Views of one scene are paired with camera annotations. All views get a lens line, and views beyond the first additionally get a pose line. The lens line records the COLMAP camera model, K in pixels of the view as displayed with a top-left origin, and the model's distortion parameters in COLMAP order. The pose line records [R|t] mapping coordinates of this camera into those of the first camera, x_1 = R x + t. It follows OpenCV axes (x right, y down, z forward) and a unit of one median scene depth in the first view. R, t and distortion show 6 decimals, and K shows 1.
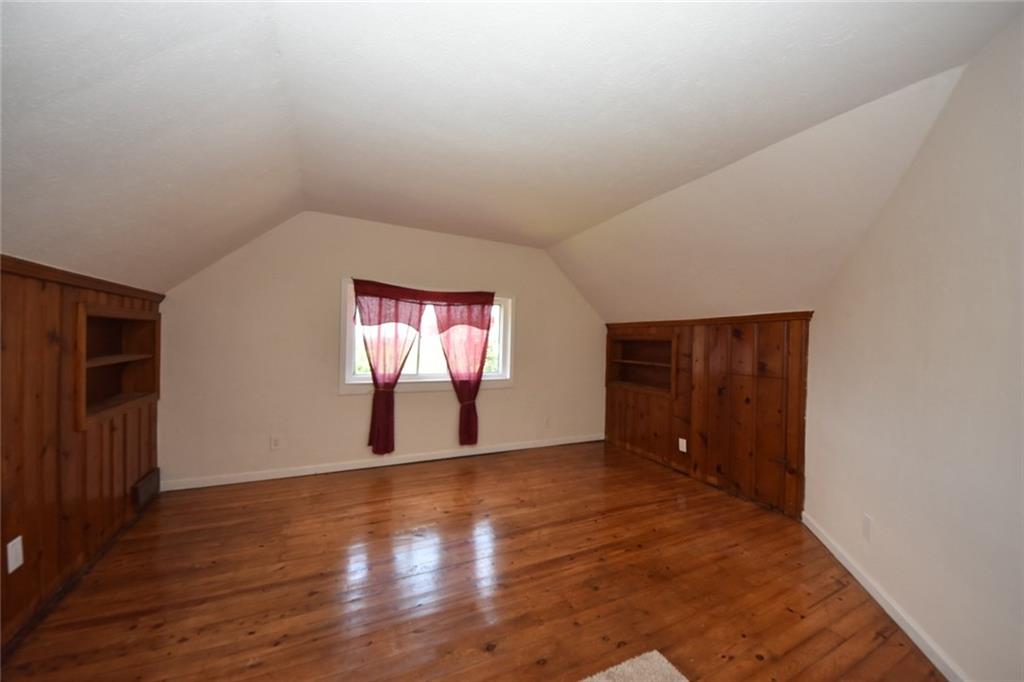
lens RADIAL K [[362.1, 0, 503.7], [0, 362.1, 338.4], [0, 0, 1]] dist [0.007298, -0.006403]
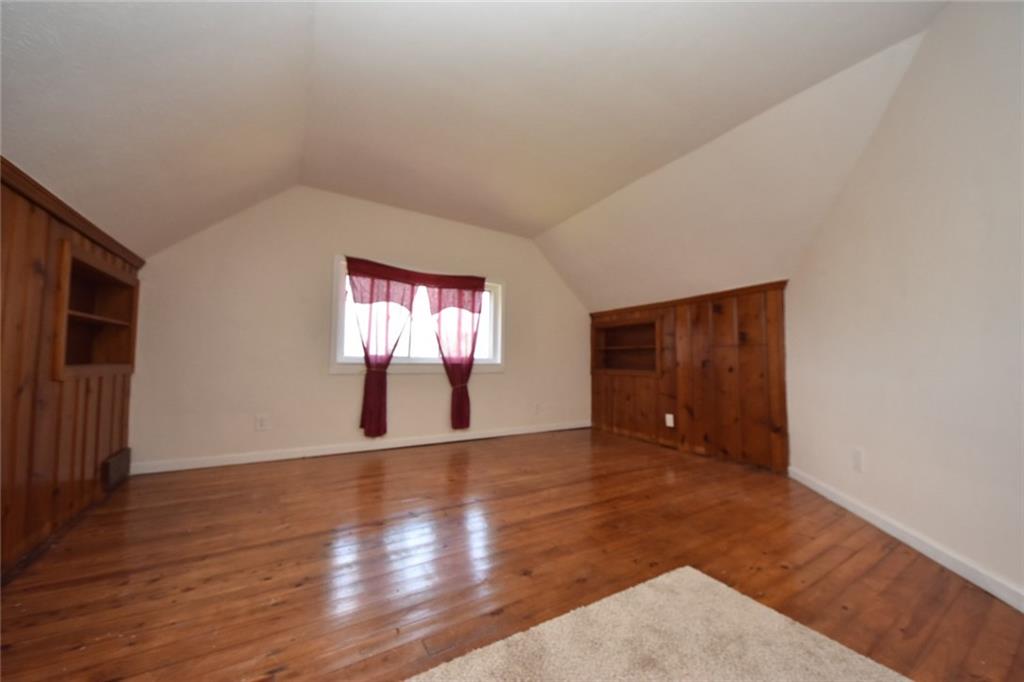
lens RADIAL K [[359.9, 0, 504.6], [0, 359.9, 333.8], [0, 0, 1]] dist [0.001112, -0.000171]
pose [[0.996203, -0.006386, 0.086828, -0.088904], [0.011160, 0.998446, -0.054607, 0.129746], [-0.086344, 0.055368, 0.994726, 0.000769]]
